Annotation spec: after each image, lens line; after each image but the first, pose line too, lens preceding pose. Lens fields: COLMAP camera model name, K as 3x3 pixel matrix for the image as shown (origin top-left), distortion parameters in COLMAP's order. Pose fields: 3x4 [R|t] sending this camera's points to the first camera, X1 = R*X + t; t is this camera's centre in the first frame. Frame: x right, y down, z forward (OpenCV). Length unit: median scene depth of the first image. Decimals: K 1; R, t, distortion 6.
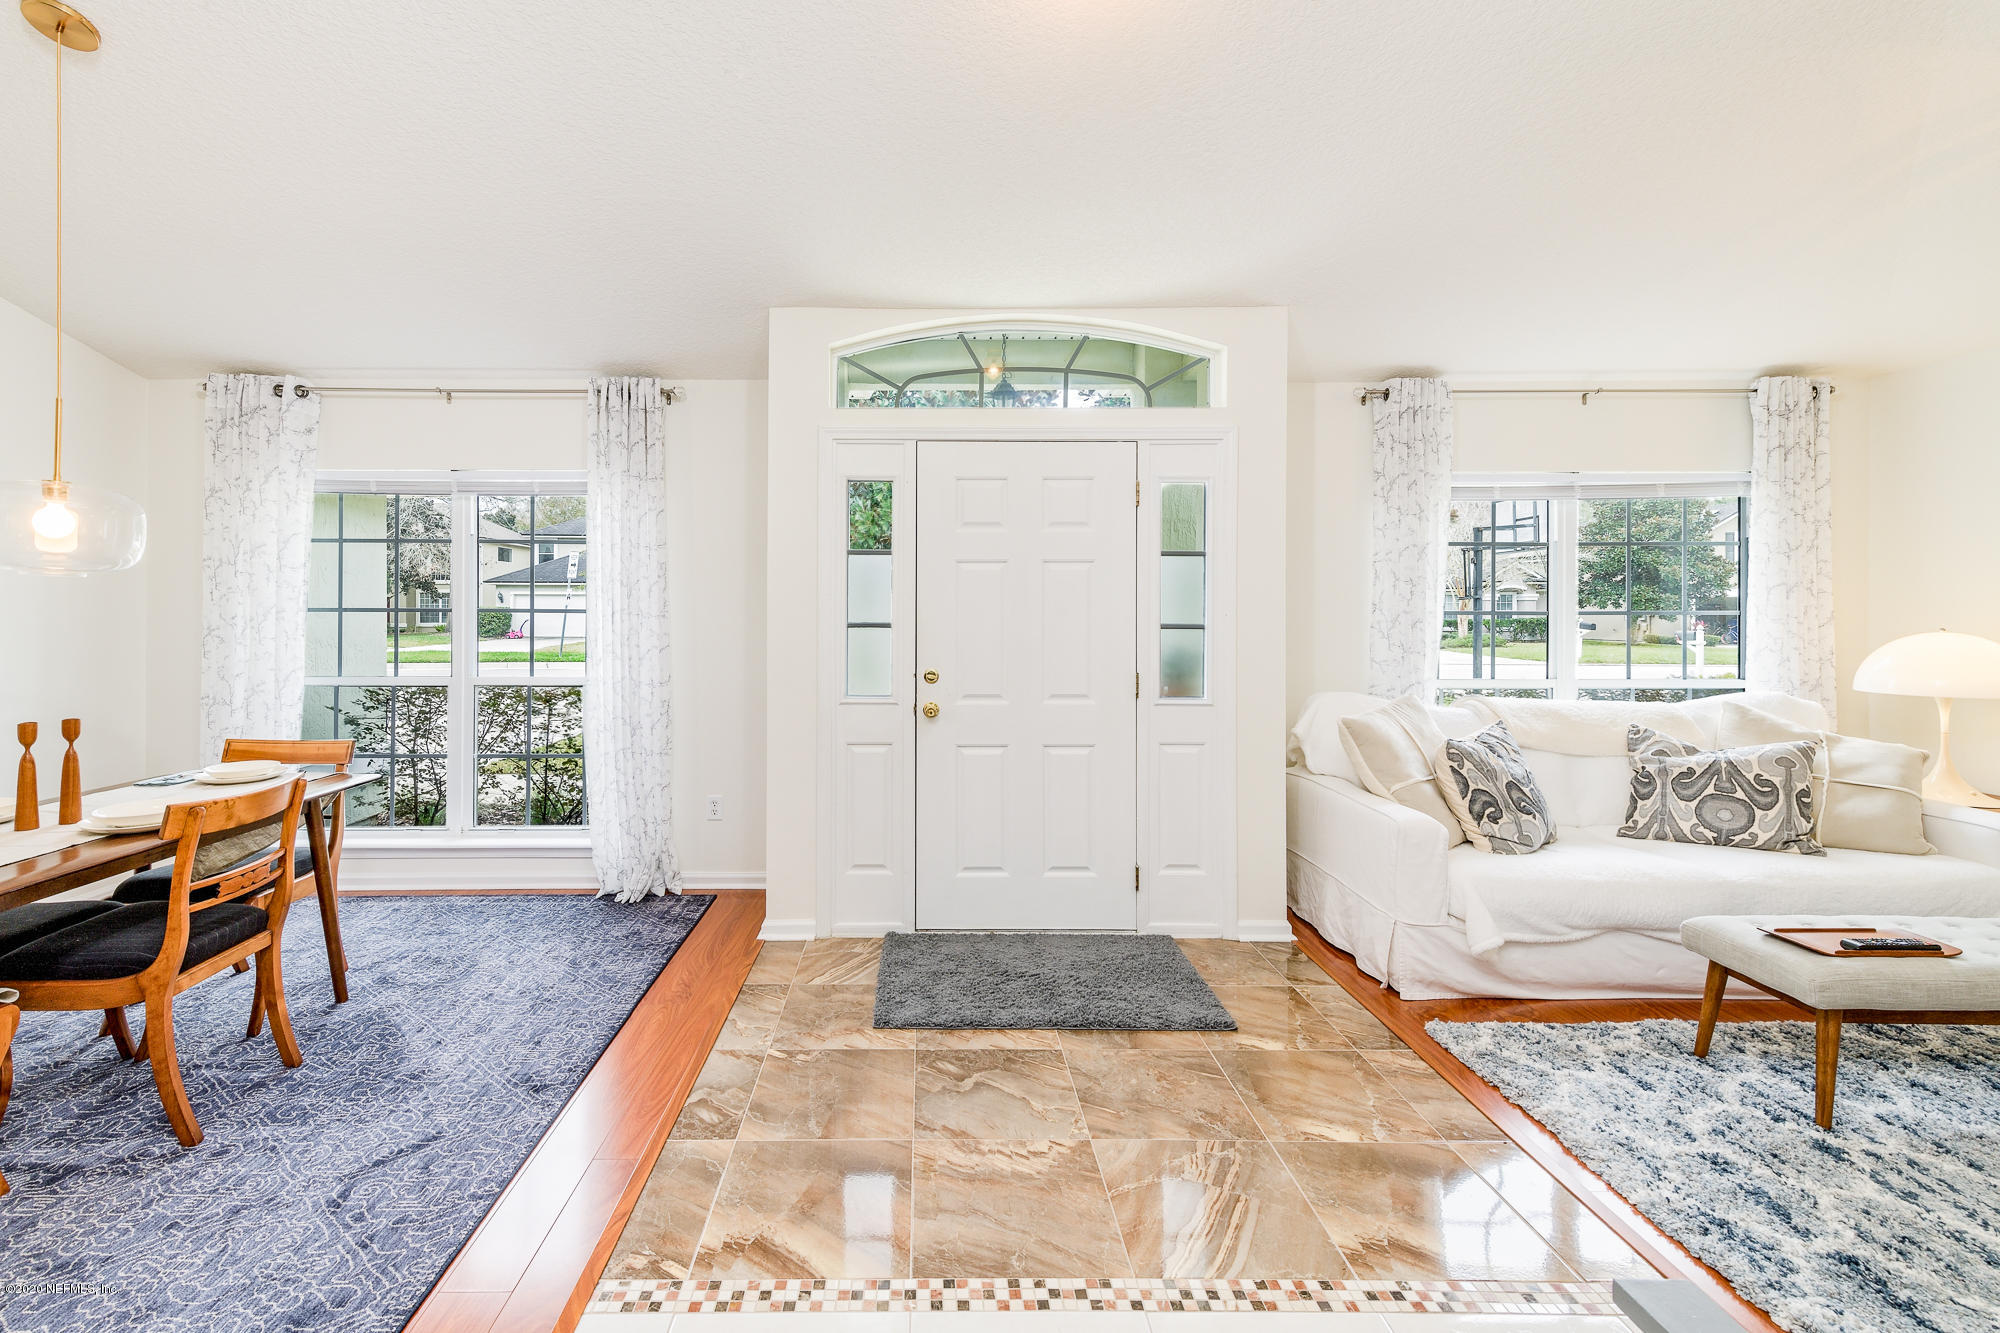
lens RADIAL K [[810.8, 0, 1000.0], [0, 810.8, 666.5], [0, 0, 1]] dist [0.000044, 0.000084]
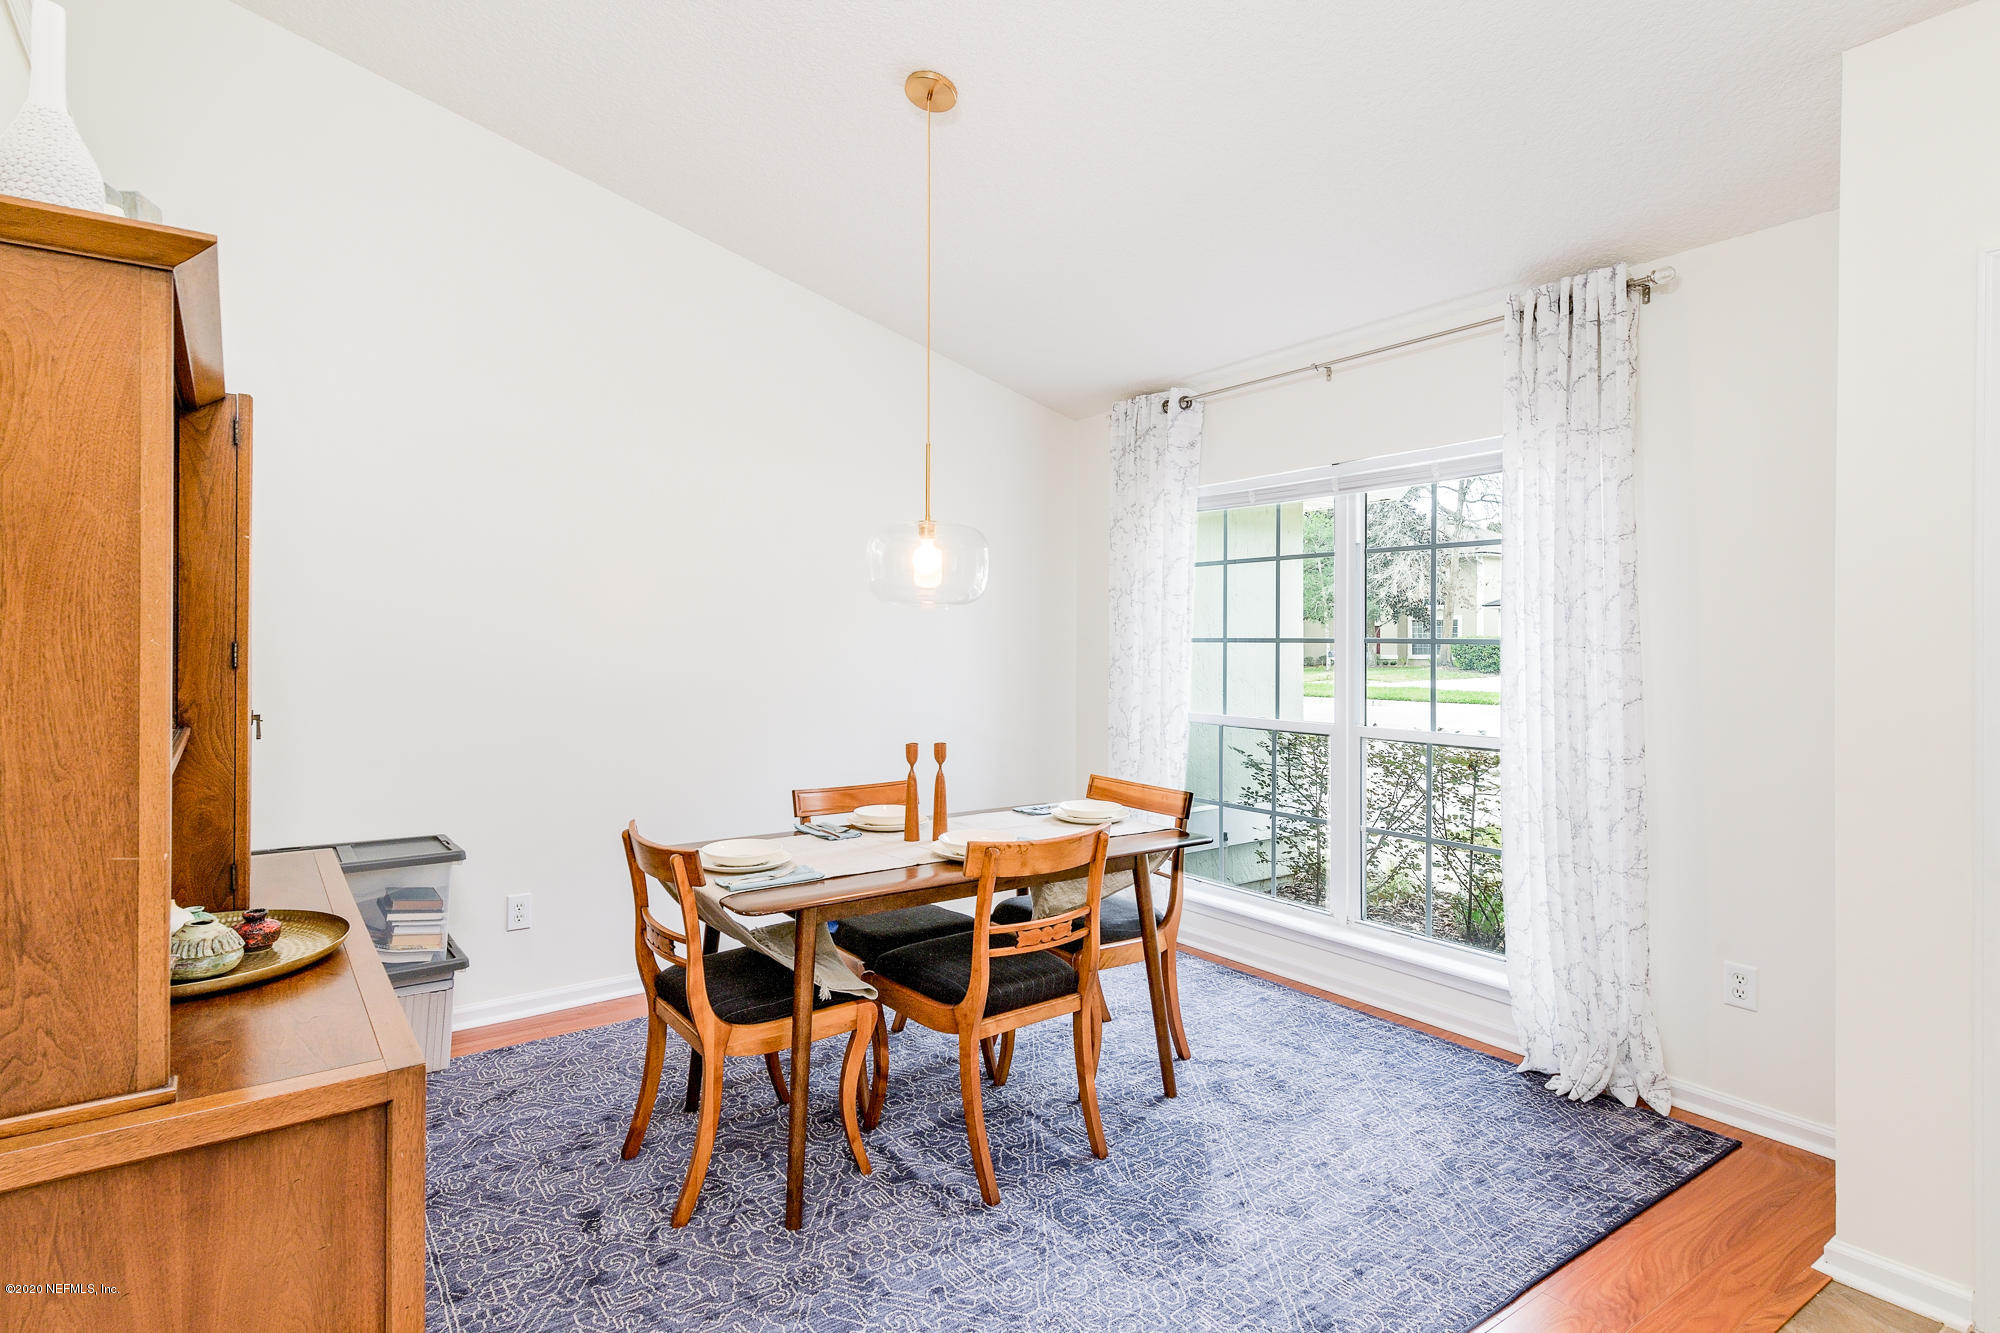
lens RADIAL K [[979.5, 0, 1000.2], [0, 979.5, 644.3], [0, 0, 1]] dist [0.018949, -0.008010]
pose [[0.478387, 0.002388, -0.878146, 0.013675], [-0.059918, 0.997755, -0.029929, -0.020718], [0.876103, 0.066935, 0.477455, 0.303243]]
